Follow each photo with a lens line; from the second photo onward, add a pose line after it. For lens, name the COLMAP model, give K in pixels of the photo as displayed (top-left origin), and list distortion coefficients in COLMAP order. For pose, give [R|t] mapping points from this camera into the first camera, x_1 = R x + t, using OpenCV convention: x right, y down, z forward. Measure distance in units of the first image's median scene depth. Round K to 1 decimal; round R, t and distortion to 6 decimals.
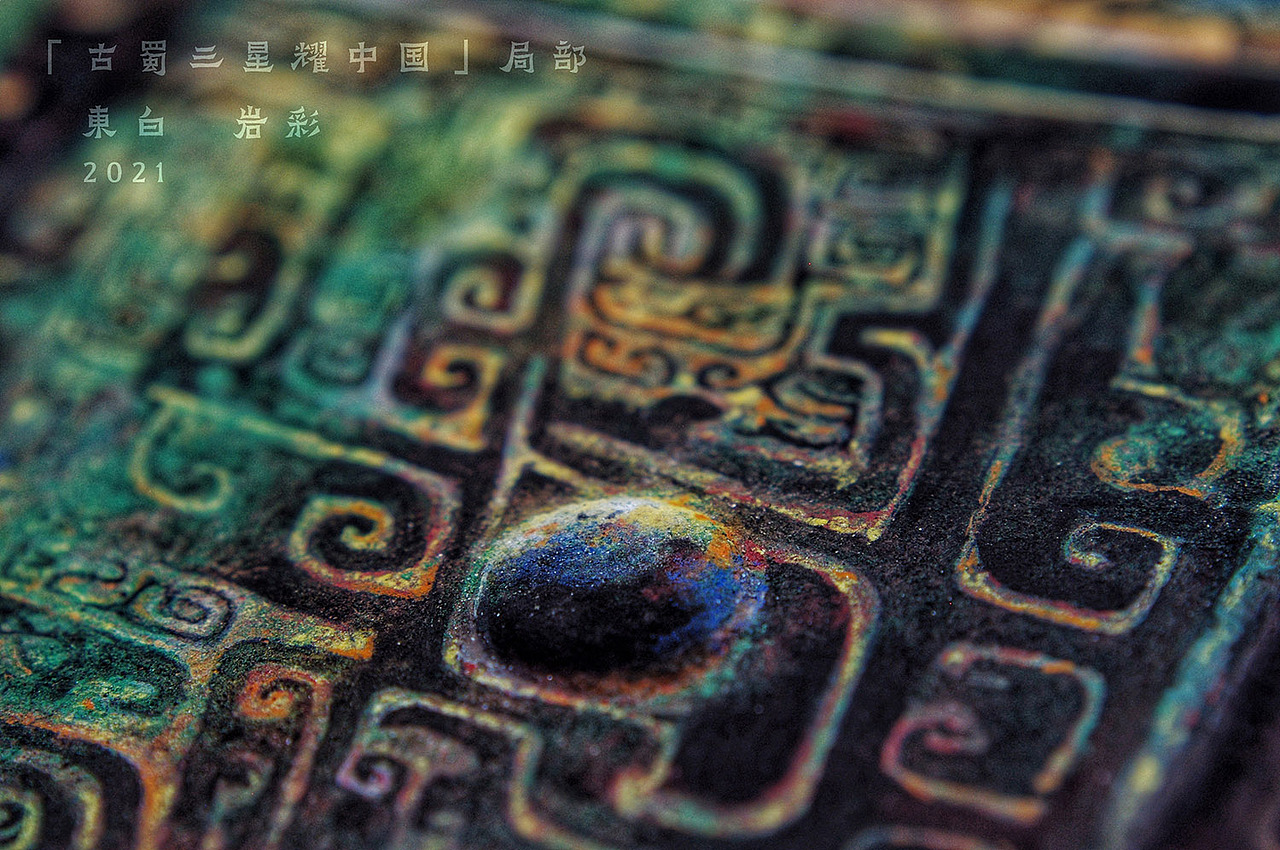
lens RADIAL K [[3304.6, 0, 640.0], [0, 3304.6, 425.0], [0, 0, 1]] dist [0.116985, 0.955023]
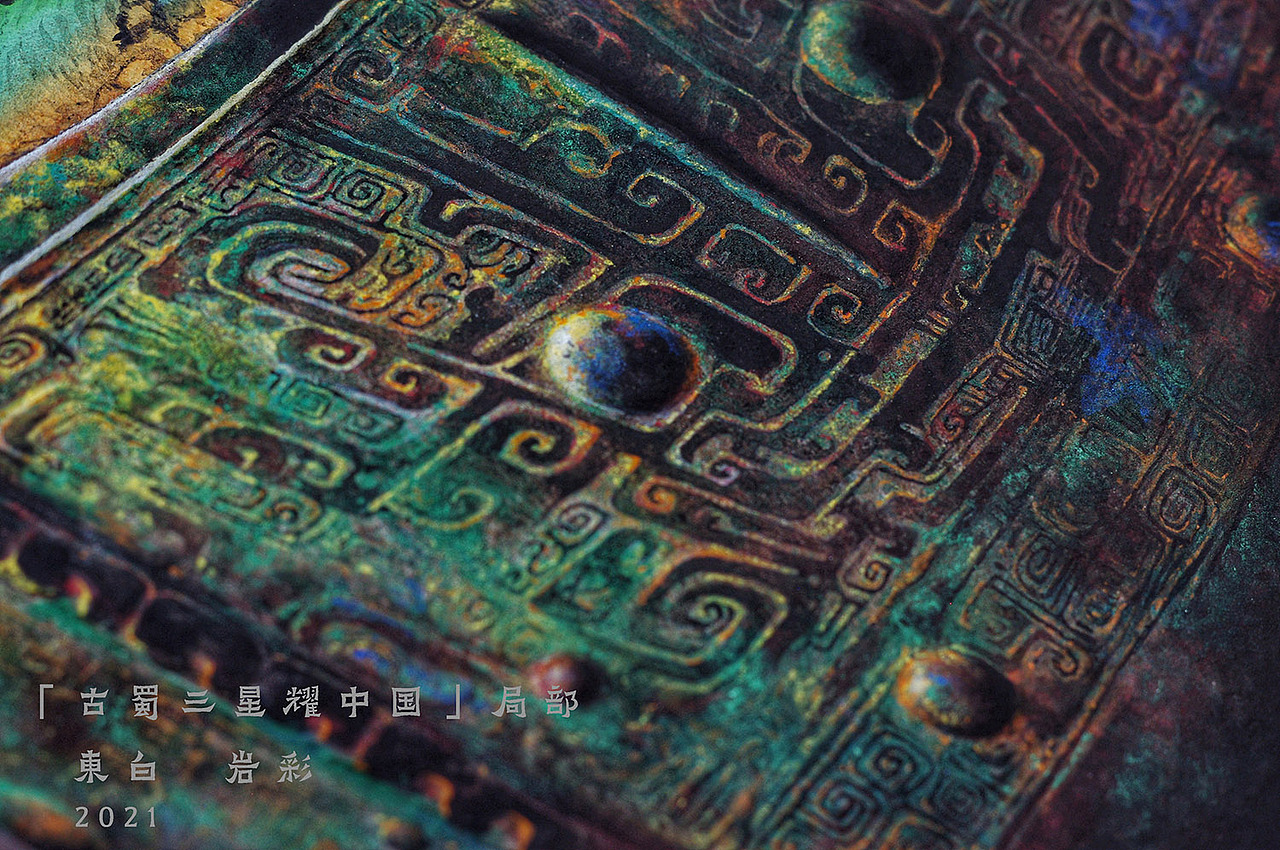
lens RADIAL K [[3115.8, 0, 645.5], [0, 3115.8, 425.0], [0, 0, 1]] dist [-0.069203, 0.507965]
pose [[0.069938, -0.687407, 0.722897, -1.372440], [0.346836, 0.696216, 0.628481, -1.085521], [-0.935315, 0.206772, 0.287110, 0.405244]]
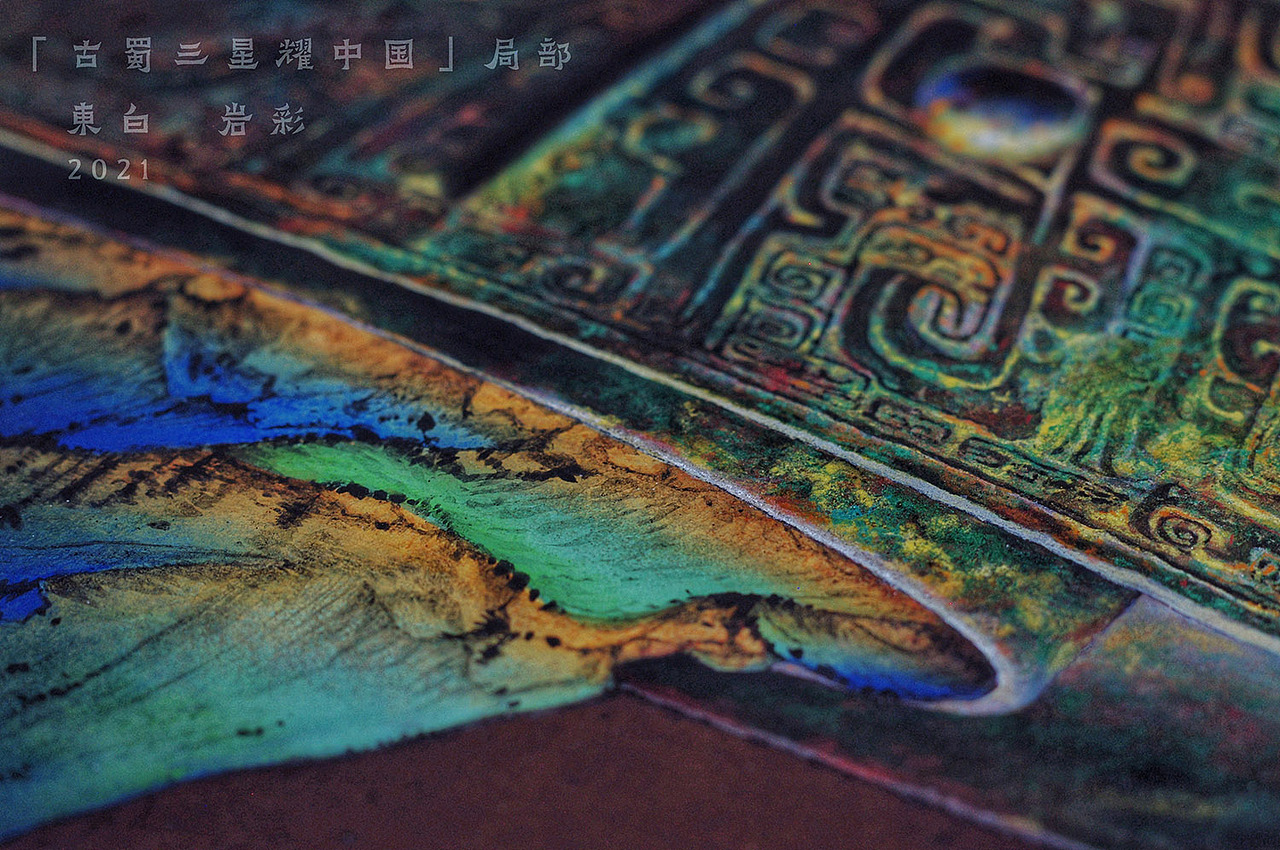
lens RADIAL K [[3115.8, 0, 645.5], [0, 3115.8, 425.0], [0, 0, 1]] dist [-0.069203, 0.507965]
pose [[-0.976949, 0.028312, 0.211586, -0.160770], [0.208265, 0.343975, 0.915591, -1.381747], [-0.046858, 0.938552, -0.341943, 1.642675]]
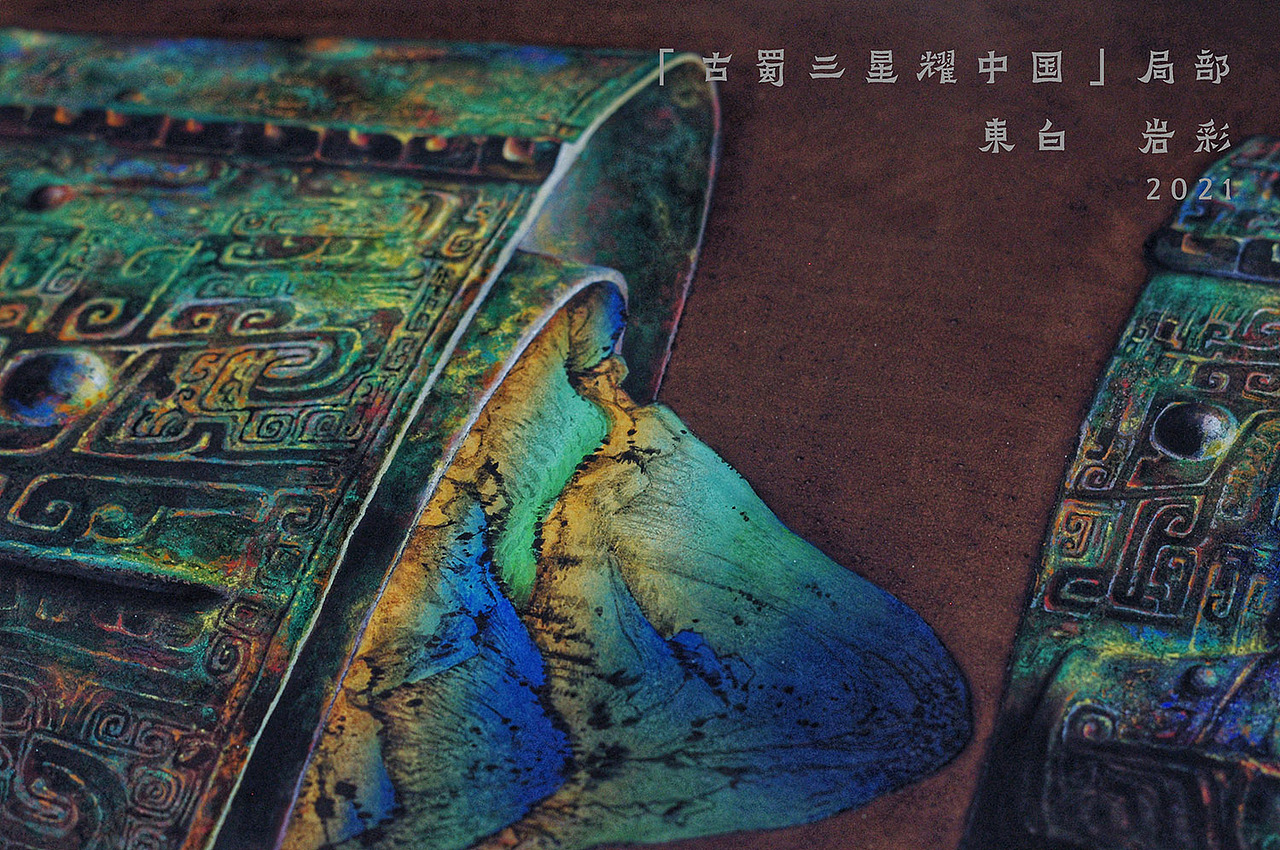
lens RADIAL K [[3115.8, 0, 645.5], [0, 3115.8, 425.0], [0, 0, 1]] dist [-0.069203, 0.507965]
pose [[0.168576, 0.775946, -0.607857, 1.613496], [-0.536501, 0.589563, 0.603806, -1.696240], [0.826891, 0.224329, 0.515682, 0.056374]]
